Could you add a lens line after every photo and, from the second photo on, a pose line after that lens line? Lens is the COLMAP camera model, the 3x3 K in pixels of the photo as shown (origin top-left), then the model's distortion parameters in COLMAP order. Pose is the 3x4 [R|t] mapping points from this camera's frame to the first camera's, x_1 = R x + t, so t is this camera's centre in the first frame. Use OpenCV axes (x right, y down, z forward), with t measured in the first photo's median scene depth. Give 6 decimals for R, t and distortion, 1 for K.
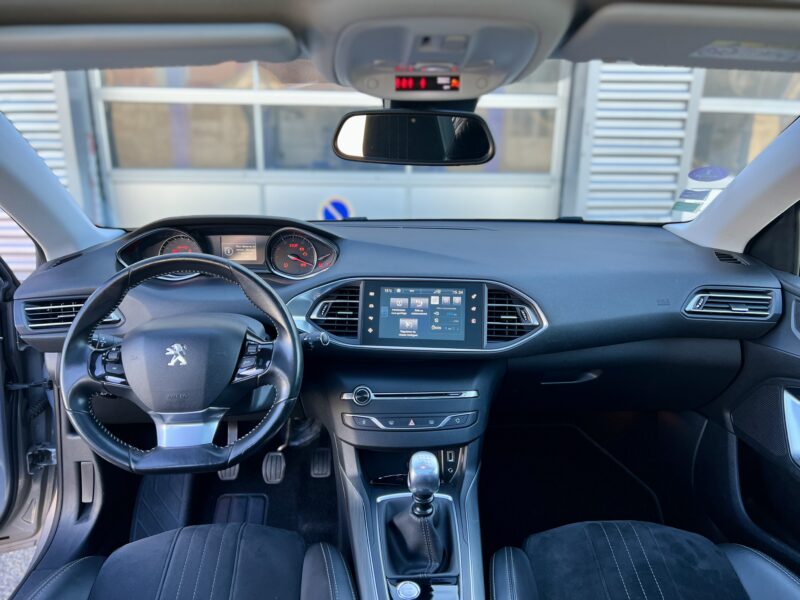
lens RADIAL K [[595.1, 0, 397.5], [0, 595.1, 300.0], [0, 0, 1]] dist [0.053211, -0.023422]
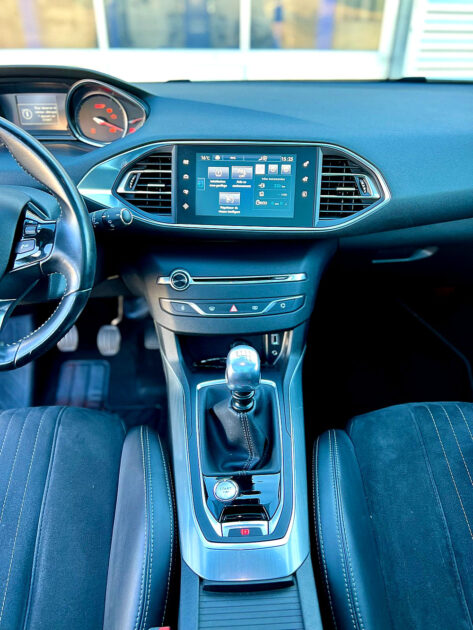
lens RADIAL K [[468.6, 0, 235.2], [0, 468.6, 318.8], [0, 0, 1]] dist [0.053211, -0.023422]
pose [[0.999939, -0.004961, -0.009828, 0.032989], [0.007501, 0.960446, 0.278366, 0.018130], [0.008058, -0.278422, 0.960425, 0.291782]]
